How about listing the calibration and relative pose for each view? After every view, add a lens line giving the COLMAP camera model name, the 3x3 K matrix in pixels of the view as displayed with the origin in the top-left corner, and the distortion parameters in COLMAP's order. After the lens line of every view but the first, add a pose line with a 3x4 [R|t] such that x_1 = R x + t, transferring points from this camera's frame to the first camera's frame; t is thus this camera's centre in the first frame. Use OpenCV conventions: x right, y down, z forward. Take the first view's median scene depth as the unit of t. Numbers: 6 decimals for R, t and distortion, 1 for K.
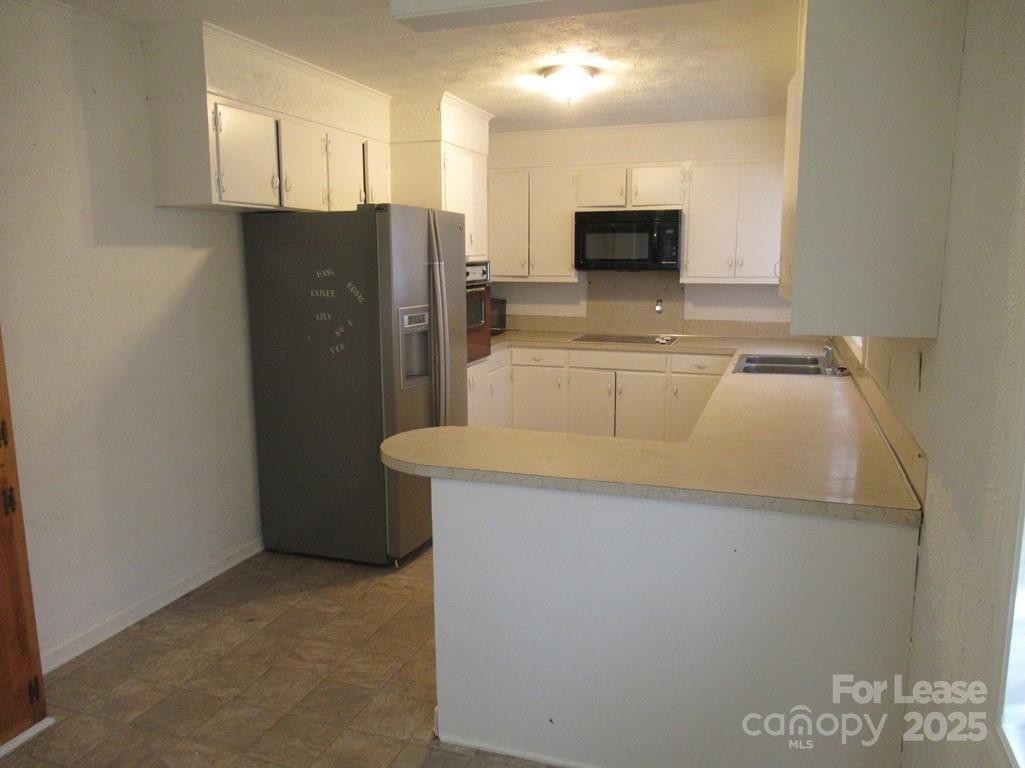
lens RADIAL K [[763.7, 0, 512.5], [0, 763.7, 384.0], [0, 0, 1]] dist [-0.003229, -0.001525]
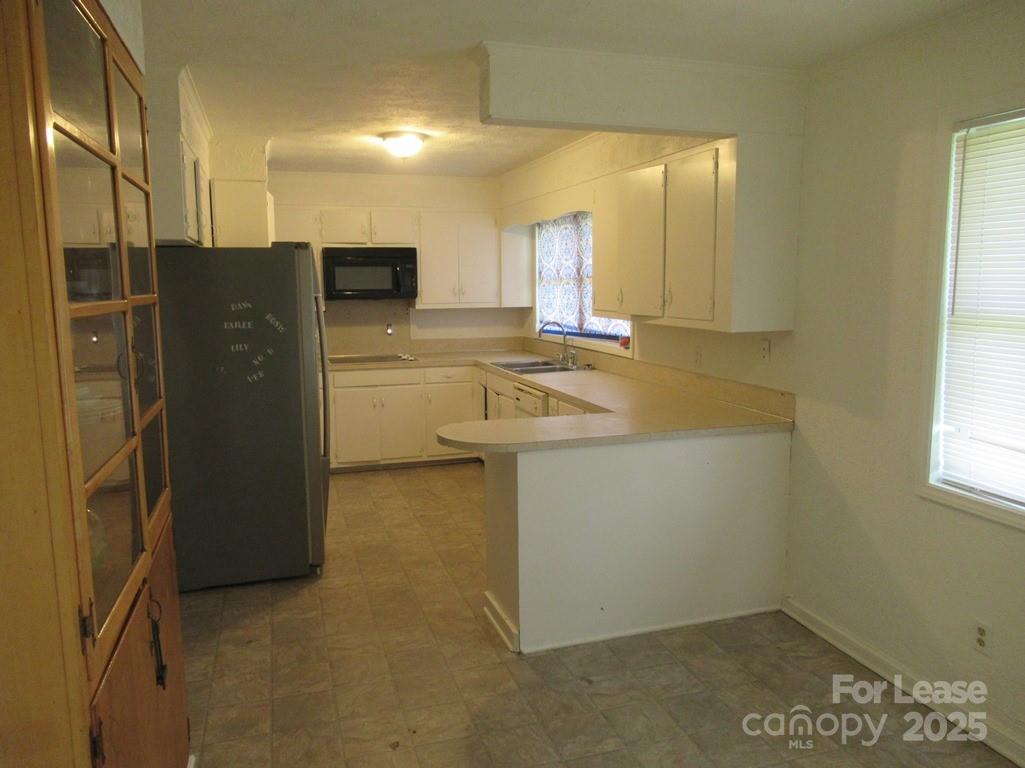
lens RADIAL K [[763.7, 0, 512.5], [0, 763.7, 384.0], [0, 0, 1]] dist [-0.003229, -0.001525]
pose [[0.798561, -0.083512, 0.596093, -0.571476], [0.104856, 0.994487, -0.001146, 0.001490], [-0.592711, 0.063419, 0.802915, -0.052891]]
